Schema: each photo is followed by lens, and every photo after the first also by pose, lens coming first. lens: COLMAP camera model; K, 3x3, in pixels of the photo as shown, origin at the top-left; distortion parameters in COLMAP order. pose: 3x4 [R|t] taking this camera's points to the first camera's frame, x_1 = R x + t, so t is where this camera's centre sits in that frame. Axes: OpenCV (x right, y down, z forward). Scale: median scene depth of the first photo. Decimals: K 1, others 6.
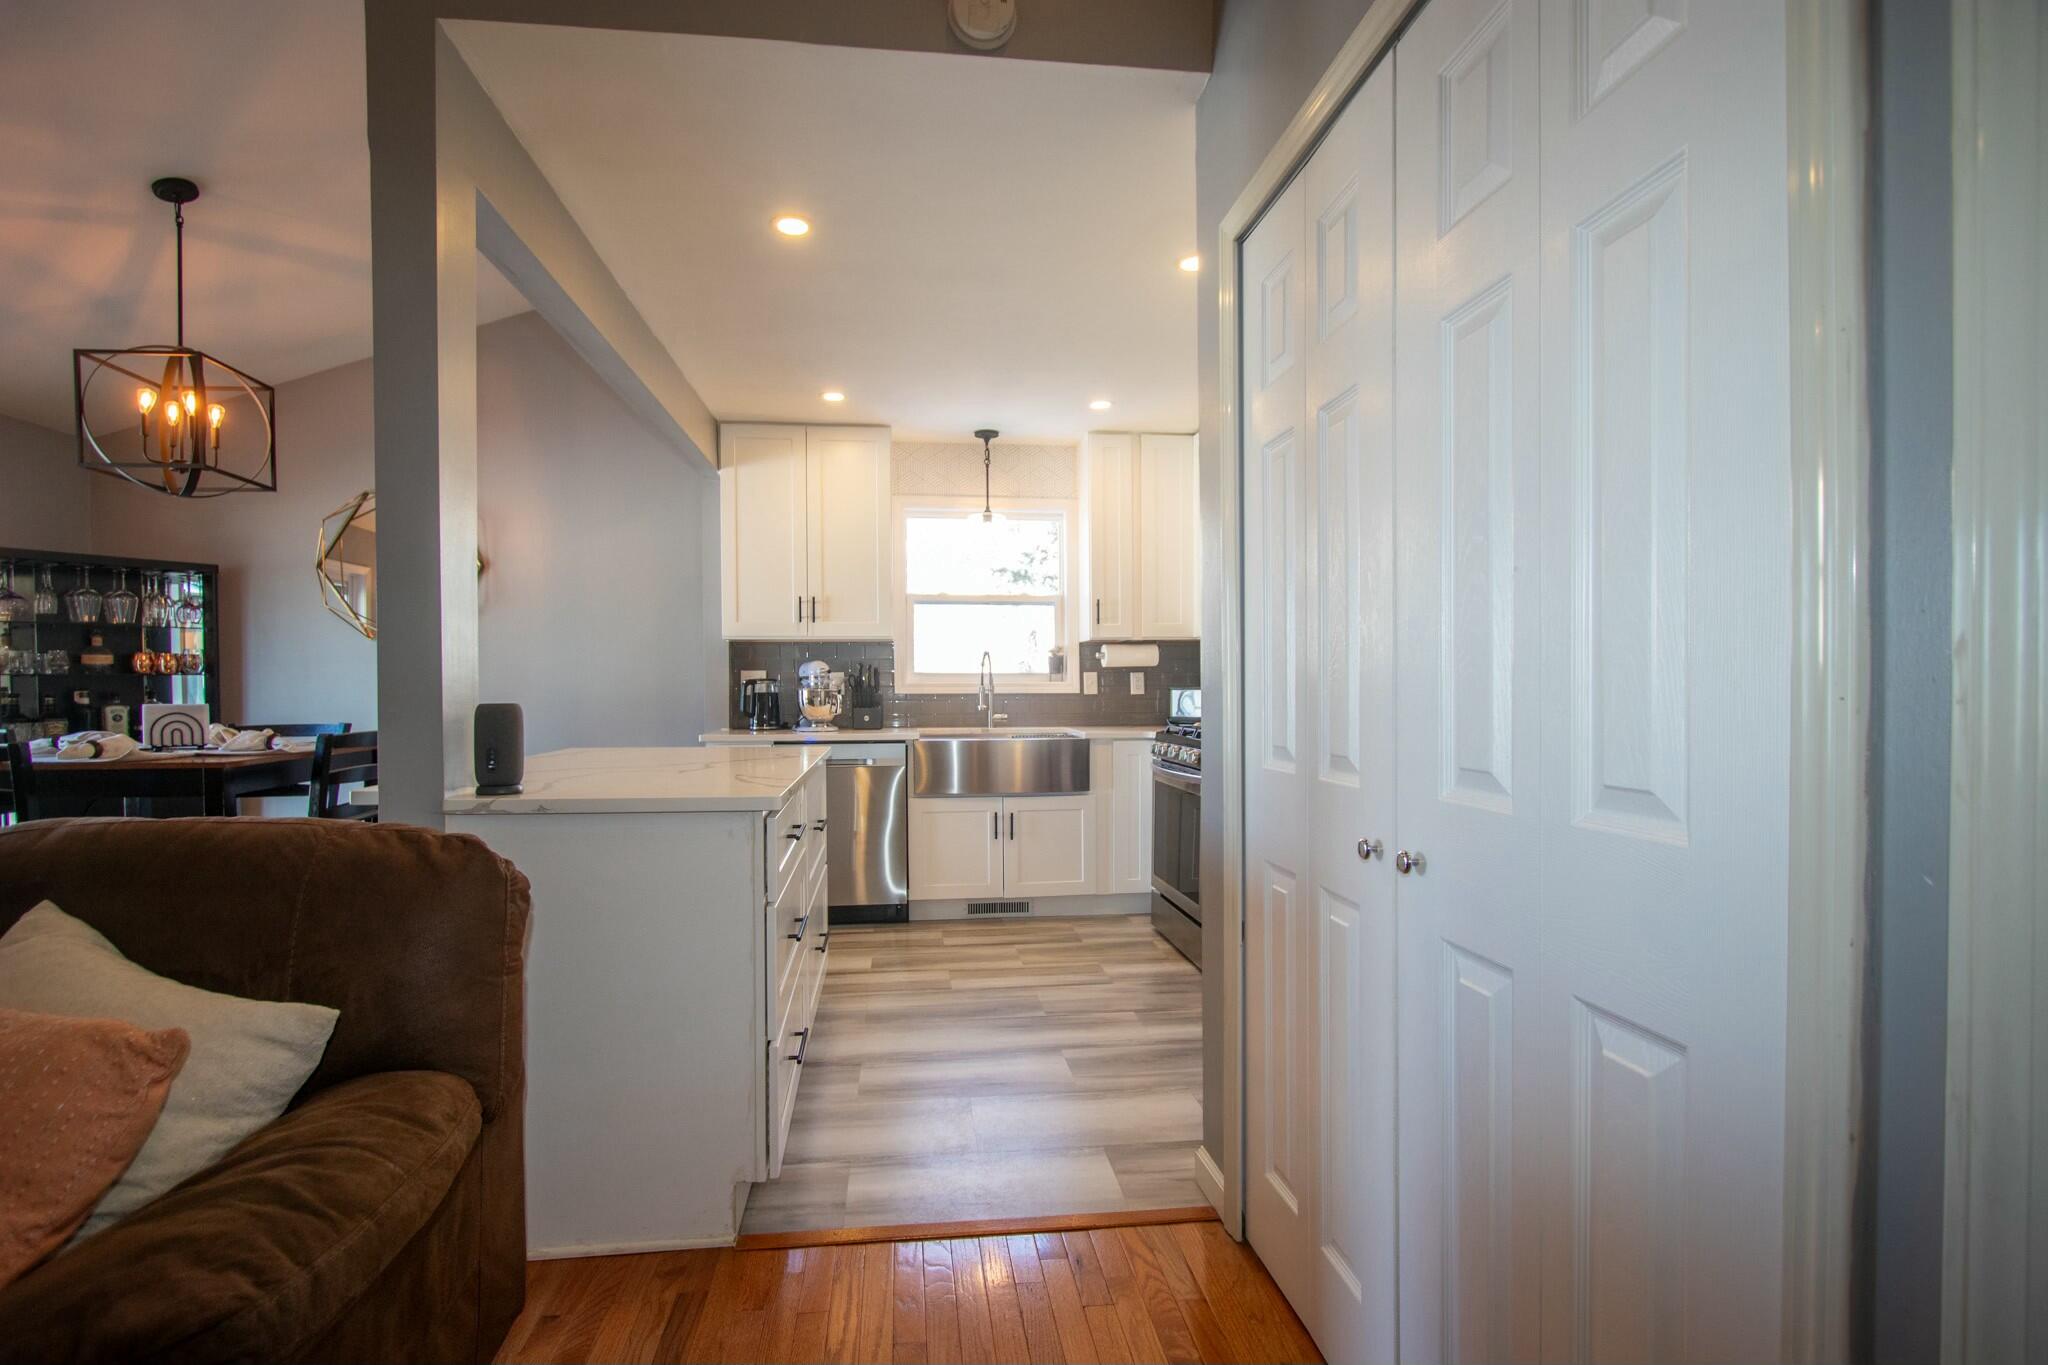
lens RADIAL K [[944.8, 0, 1019.7], [0, 944.8, 707.7], [0, 0, 1]] dist [-0.013249, -0.000234]
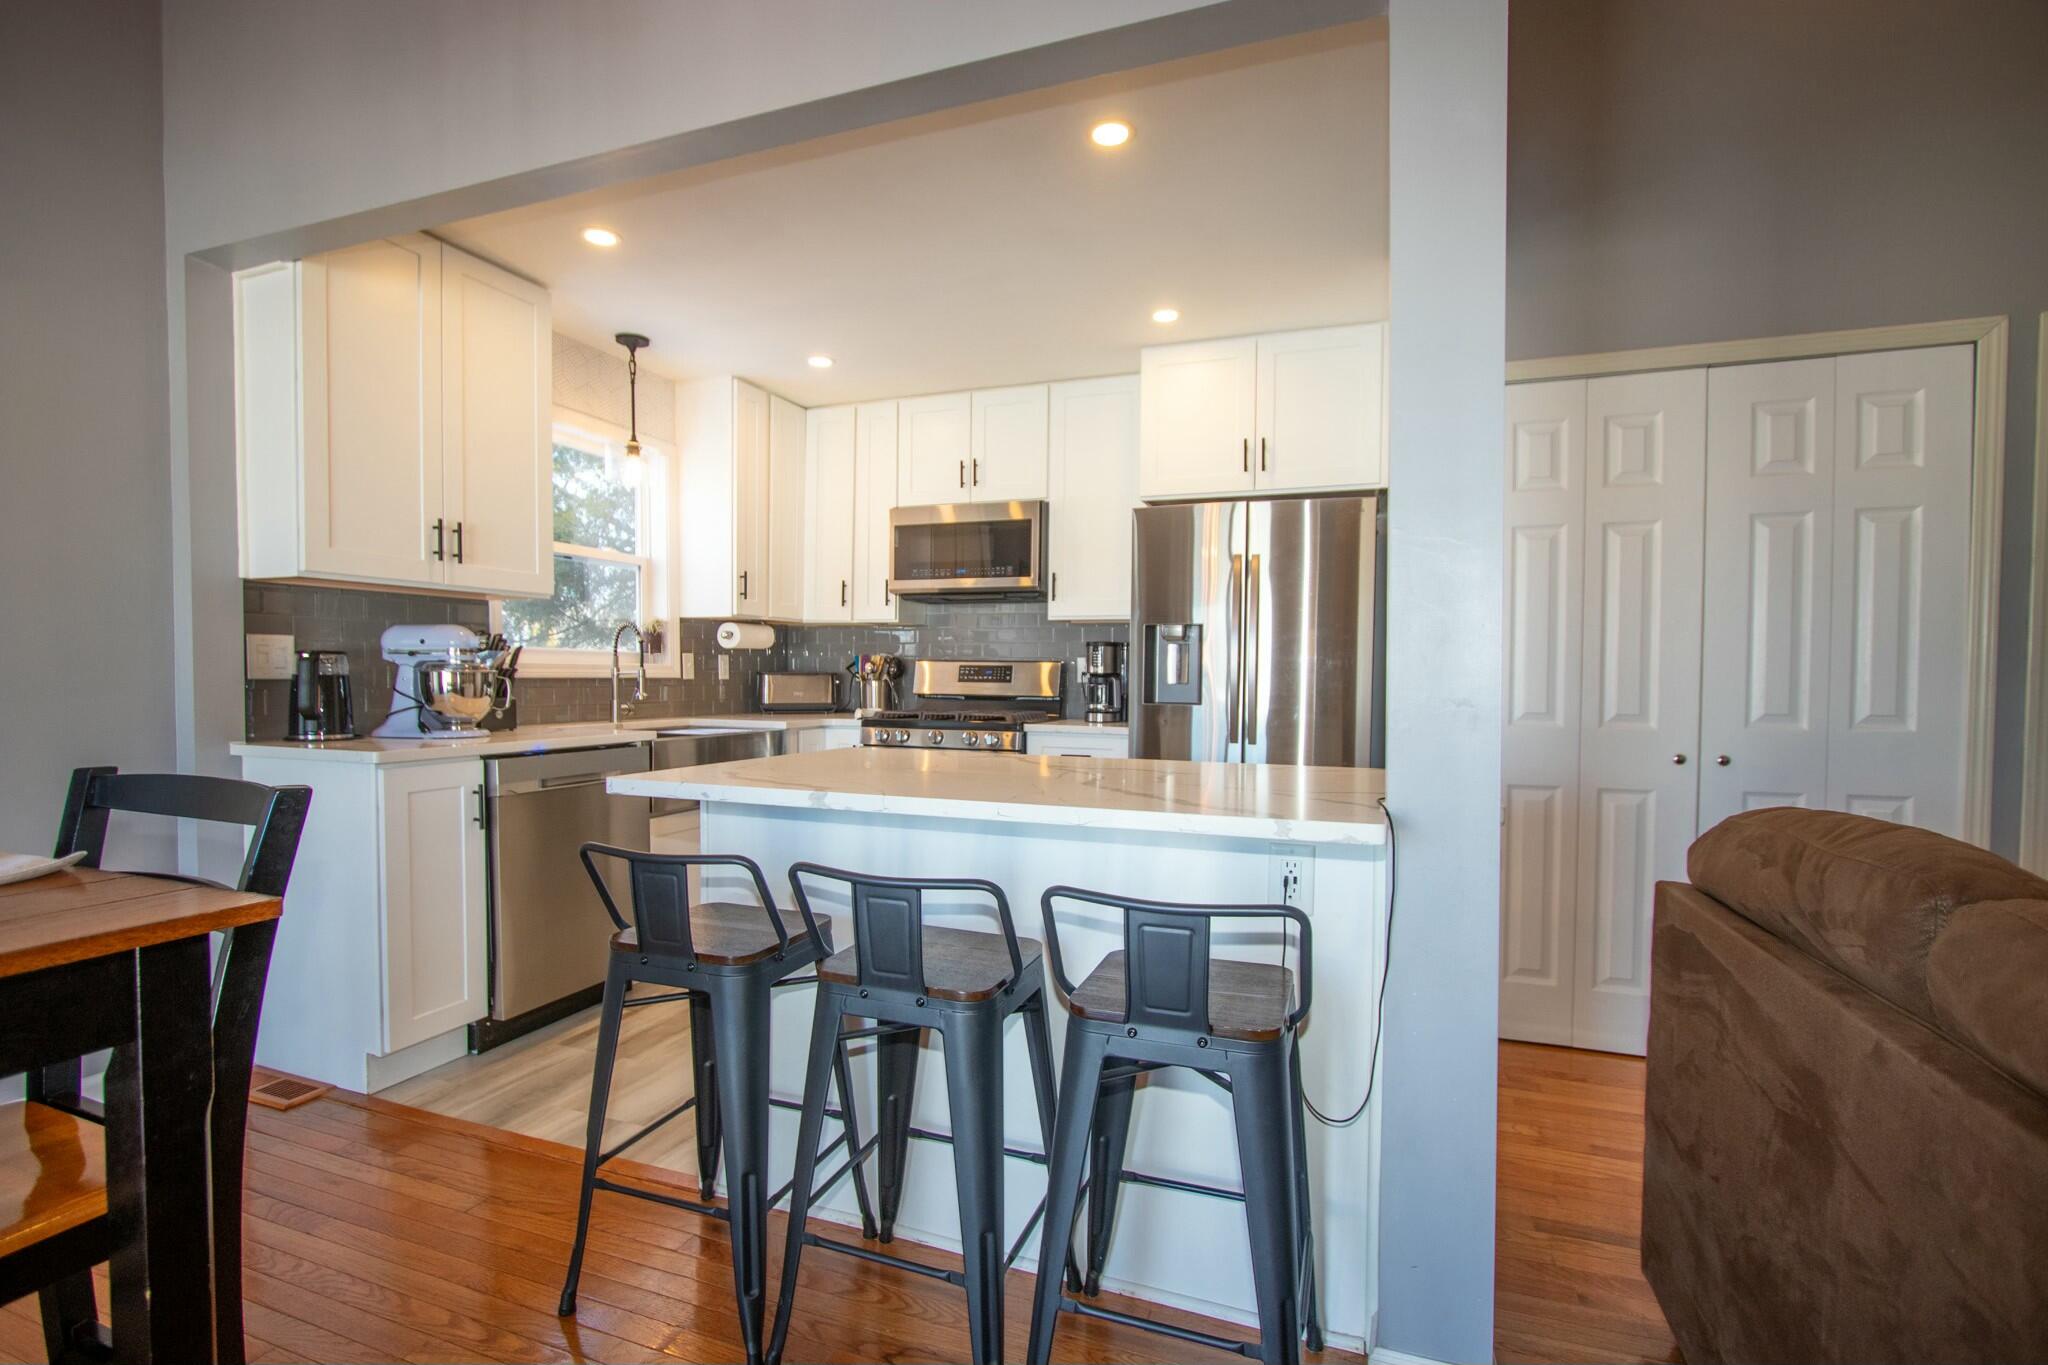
lens RADIAL K [[944.8, 0, 1019.7], [0, 944.8, 707.7], [0, 0, 1]] dist [-0.013249, -0.000234]
pose [[0.473055, -0.023614, 0.880717, -0.567963], [0.008314, 0.999716, 0.022339, -0.005478], [-0.880994, -0.003246, 0.473117, 0.360431]]
